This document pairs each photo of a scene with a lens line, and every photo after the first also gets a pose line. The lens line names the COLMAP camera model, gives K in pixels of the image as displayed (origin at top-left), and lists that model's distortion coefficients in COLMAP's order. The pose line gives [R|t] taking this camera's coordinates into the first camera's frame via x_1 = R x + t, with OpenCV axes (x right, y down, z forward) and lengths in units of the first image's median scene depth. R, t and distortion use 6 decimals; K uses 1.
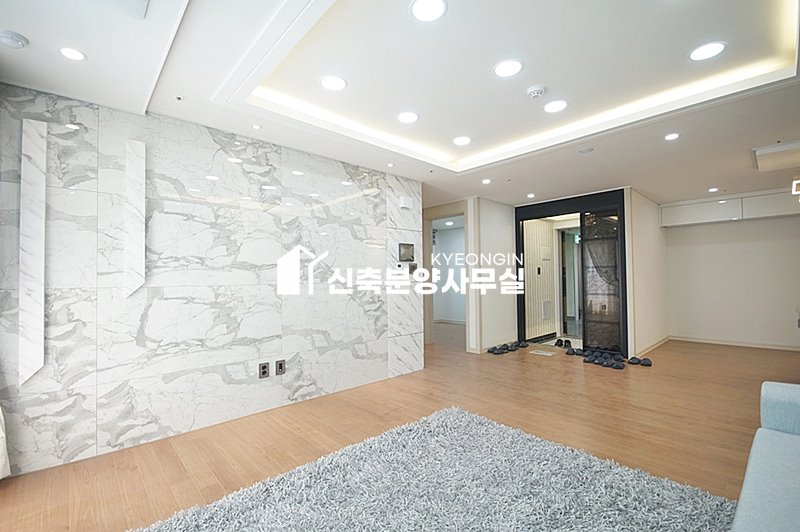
lens RADIAL K [[348.0, 0, 397.5], [0, 348.0, 271.6], [0, 0, 1]] dist [0.001116, -0.007489]
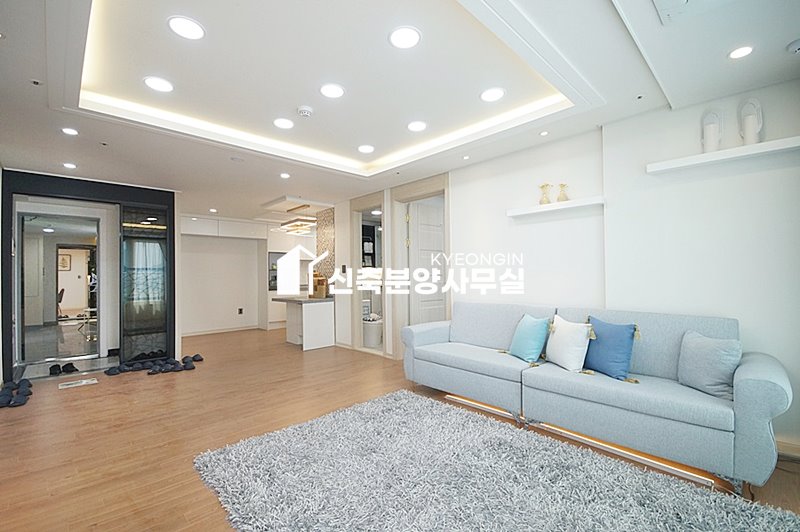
lens RADIAL K [[348.0, 0, 397.5], [0, 348.0, 271.6], [0, 0, 1]] dist [0.001116, -0.007489]
pose [[-0.022251, 0.023671, 0.999472, -0.456240], [-0.008411, 0.999680, -0.023863, 0.012887], [-0.999717, -0.008937, -0.022045, 0.464138]]
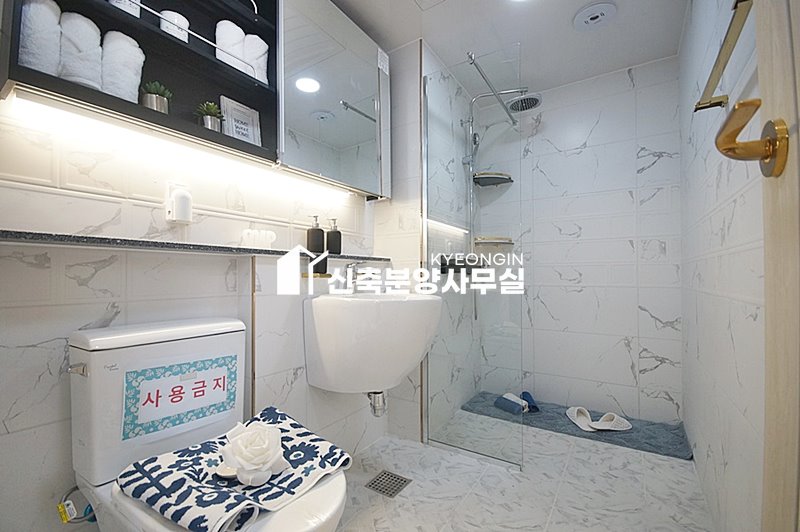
lens RADIAL K [[348.0, 0, 397.5], [0, 348.0, 271.6], [0, 0, 1]] dist [0.001116, -0.007489]
pose [[-0.233196, 0.026849, 0.972059, 0.880339], [-0.016581, 0.999364, -0.031581, 0.071793], [-0.972288, -0.023482, -0.232602, 0.496307]]
